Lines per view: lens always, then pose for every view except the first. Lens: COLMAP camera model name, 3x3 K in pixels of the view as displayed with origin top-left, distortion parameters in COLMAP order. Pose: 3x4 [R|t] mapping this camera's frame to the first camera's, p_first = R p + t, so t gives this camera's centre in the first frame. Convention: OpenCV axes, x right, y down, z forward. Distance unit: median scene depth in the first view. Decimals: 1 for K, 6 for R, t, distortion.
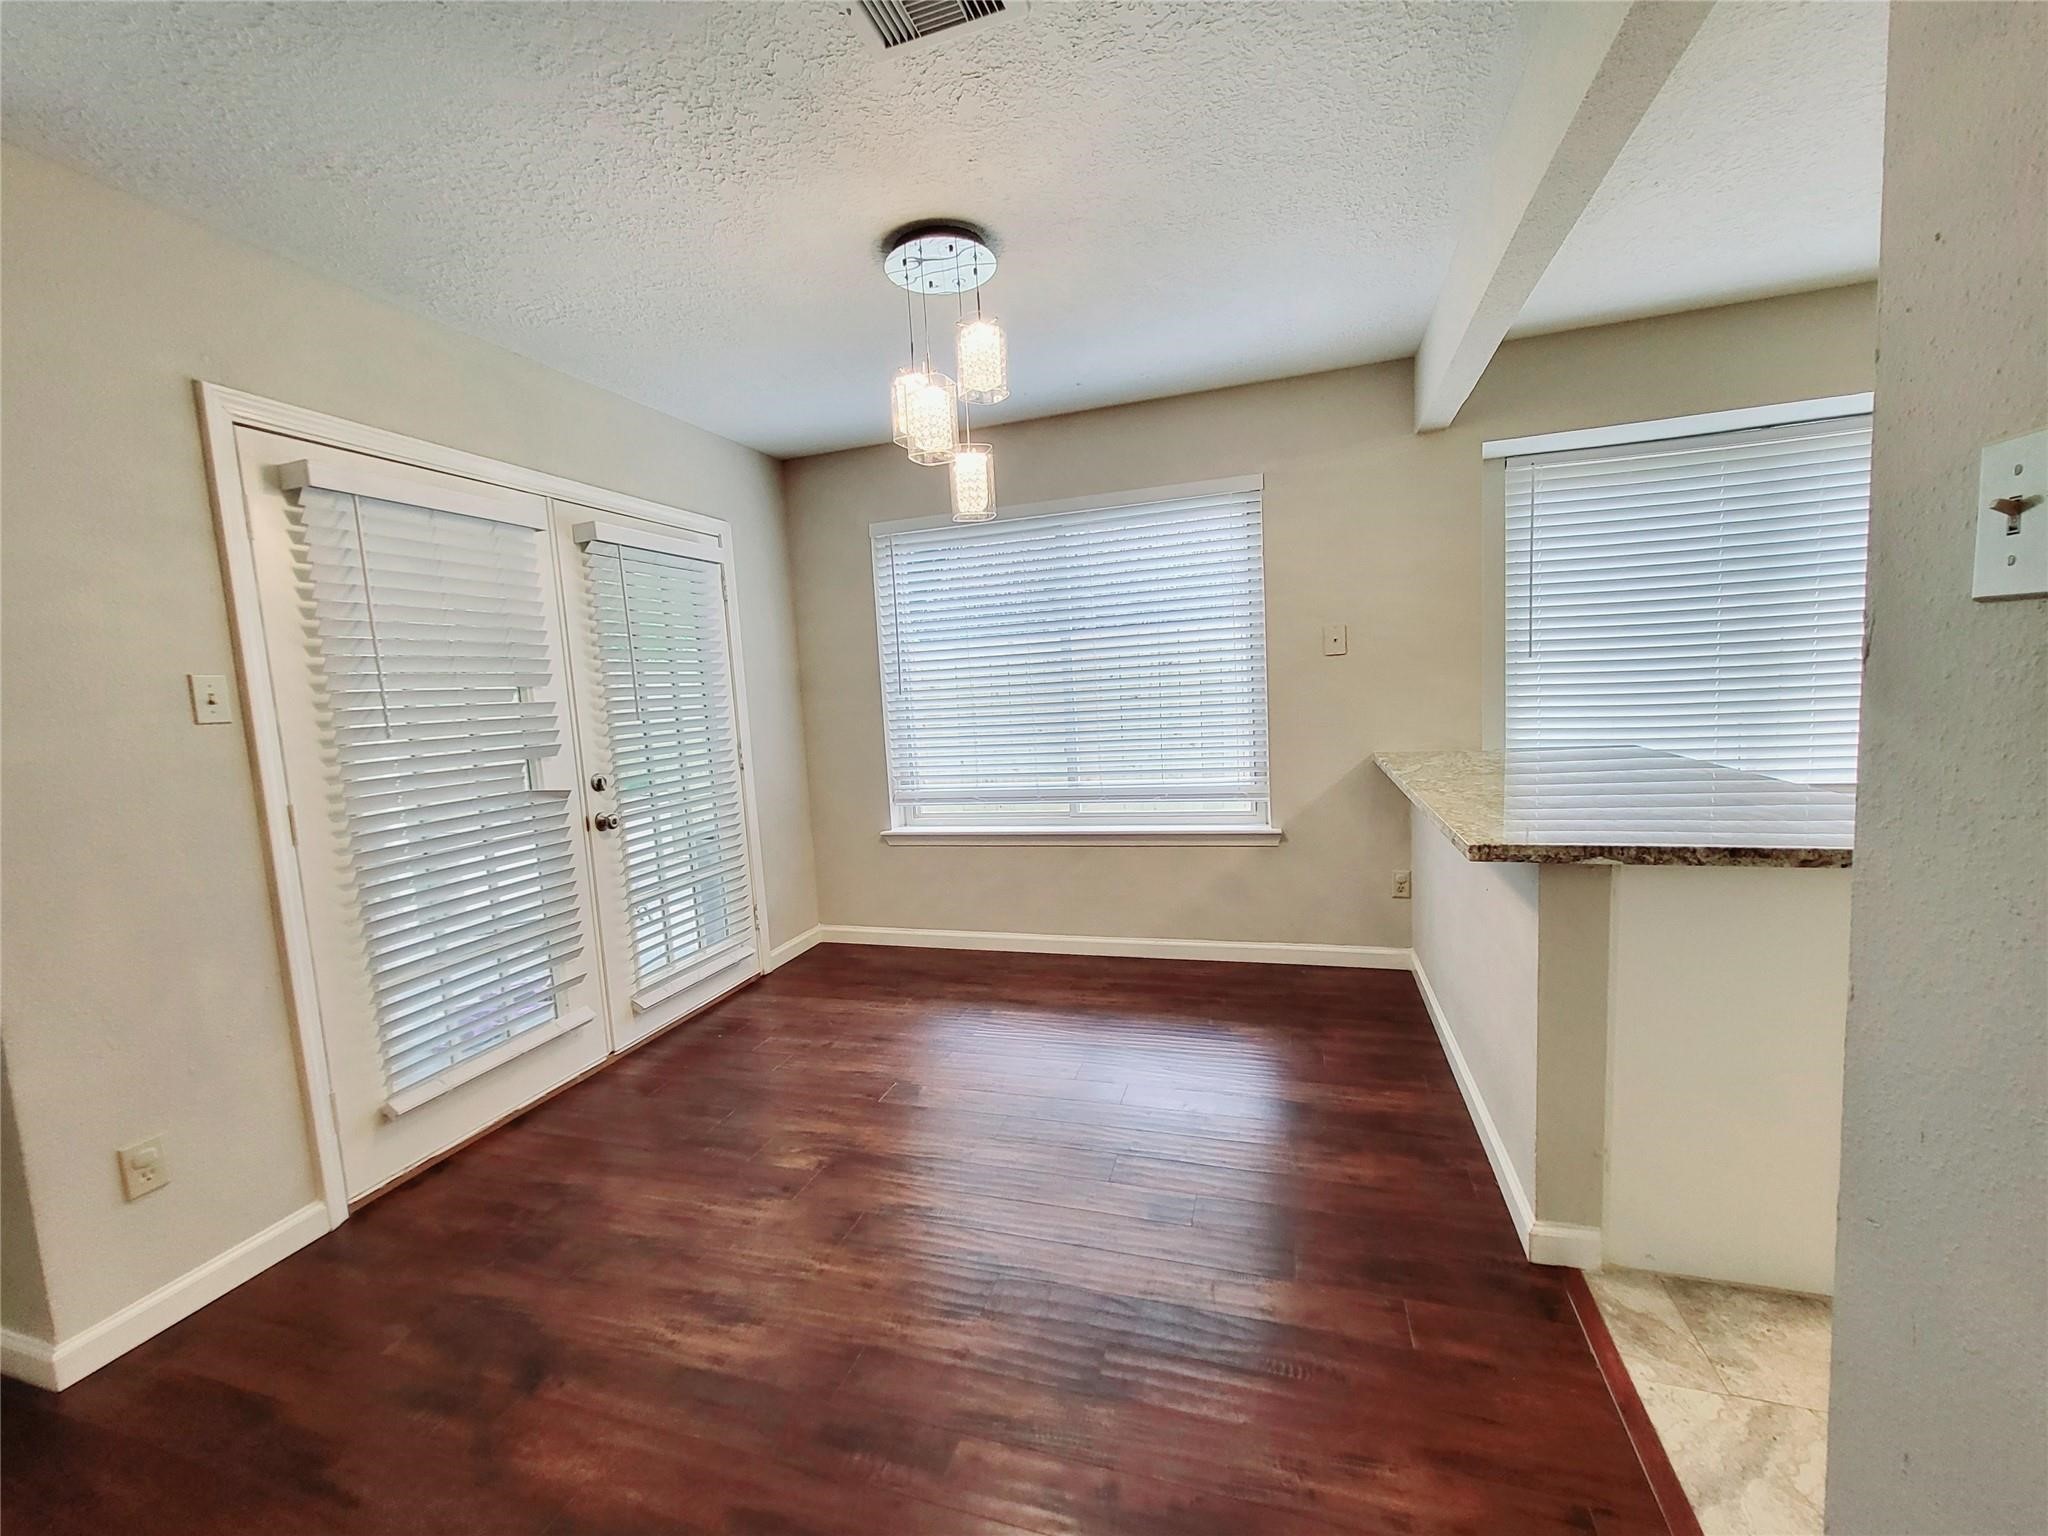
lens RADIAL K [[842.0, 0, 1024.0], [0, 842.0, 768.0], [0, 0, 1]] dist [0.003741, 0.000452]
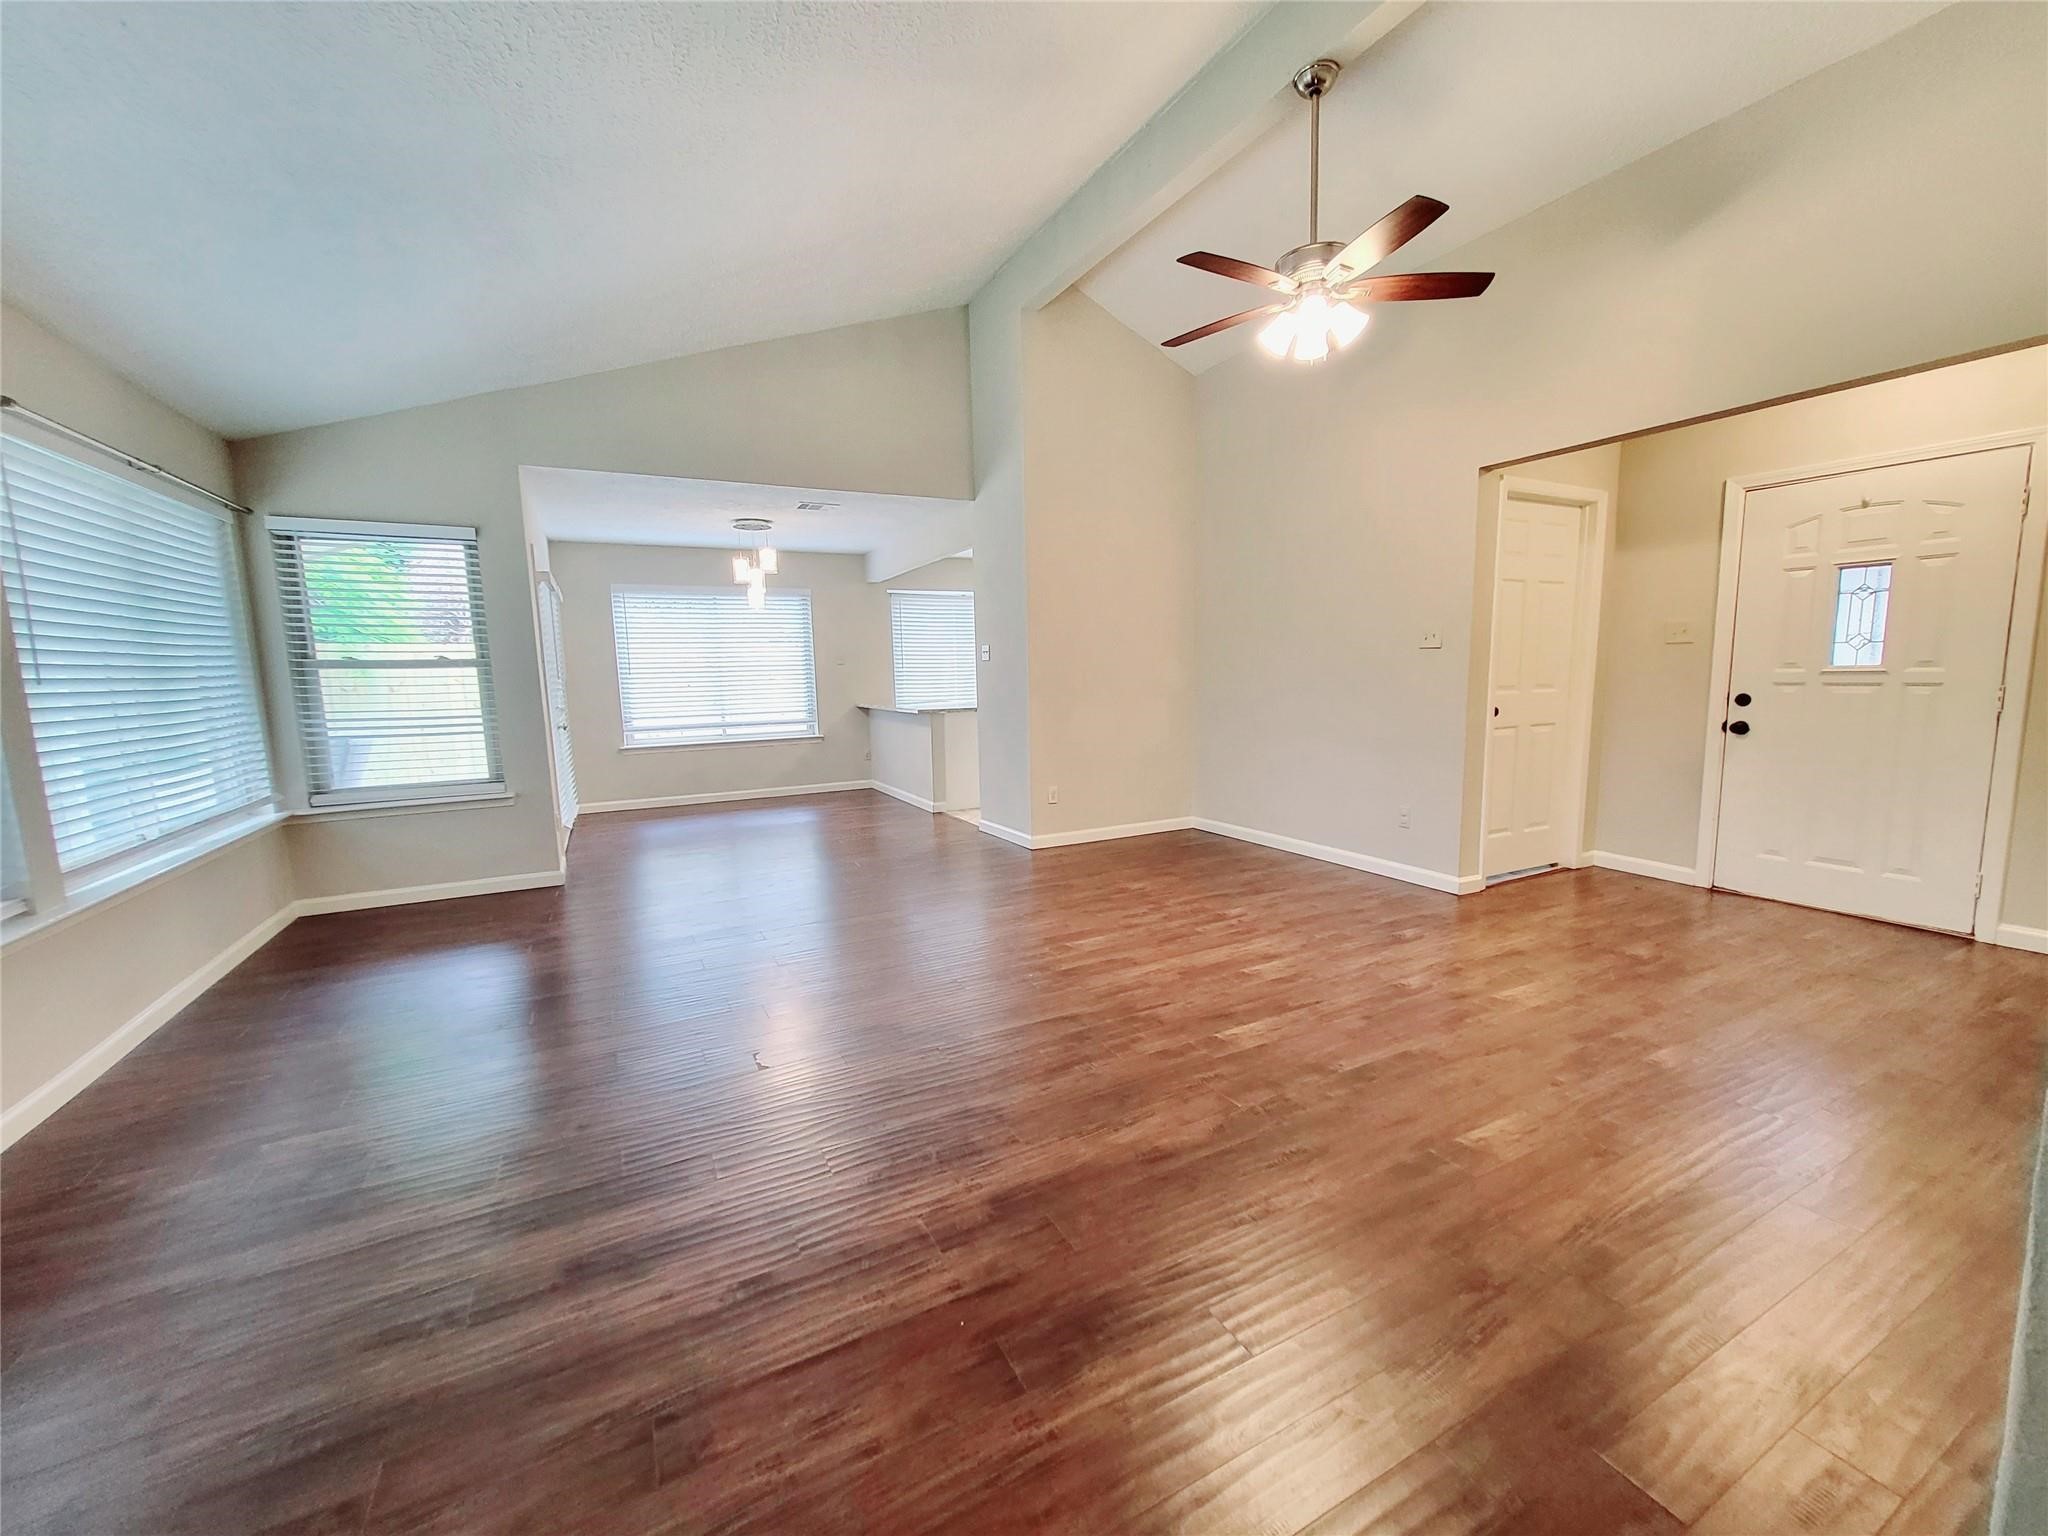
lens RADIAL K [[808.5, 0, 1019.1], [0, 808.5, 765.9], [0, 0, 1]] dist [0.006029, -0.000059]
pose [[0.709098, -0.043061, 0.703794, -1.176697], [0.053971, 0.998520, 0.006716, 0.222891], [-0.703042, 0.033222, 0.710372, -1.324317]]
